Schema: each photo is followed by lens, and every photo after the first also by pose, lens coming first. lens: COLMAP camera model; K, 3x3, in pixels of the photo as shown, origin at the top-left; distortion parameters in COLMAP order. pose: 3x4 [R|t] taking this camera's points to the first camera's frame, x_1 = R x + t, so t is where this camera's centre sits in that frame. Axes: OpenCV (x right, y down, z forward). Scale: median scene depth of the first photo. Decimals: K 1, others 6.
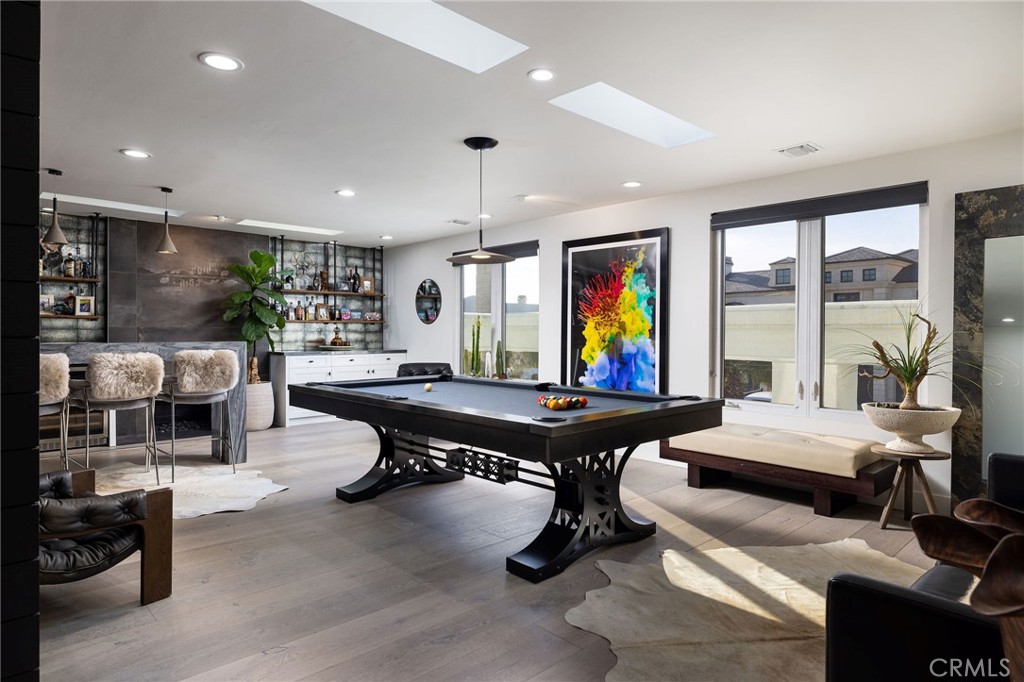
lens RADIAL K [[590.0, 0, 510.6], [0, 590.0, 337.3], [0, 0, 1]] dist [0.005035, -0.000822]
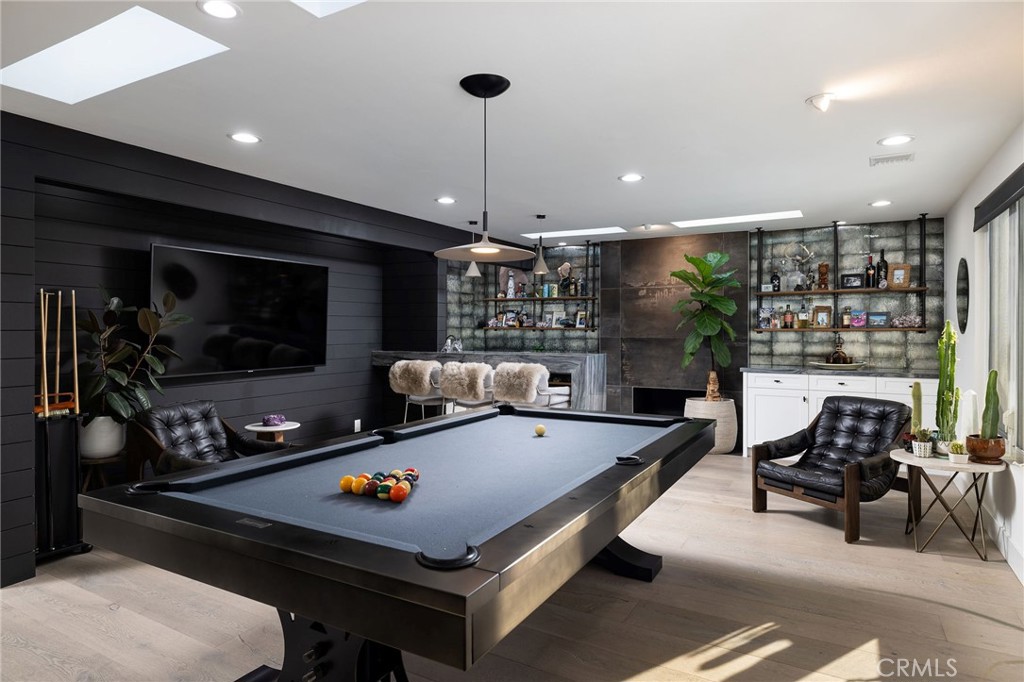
lens RADIAL K [[590.0, 0, 512.7], [0, 590.0, 336.2], [0, 0, 1]] dist [0.005035, -0.000822]
pose [[0.293332, 0.007053, -0.955985, 0.318854], [-0.009352, 0.999946, 0.004508, -0.019966], [0.955965, 0.007618, 0.293383, 0.430937]]
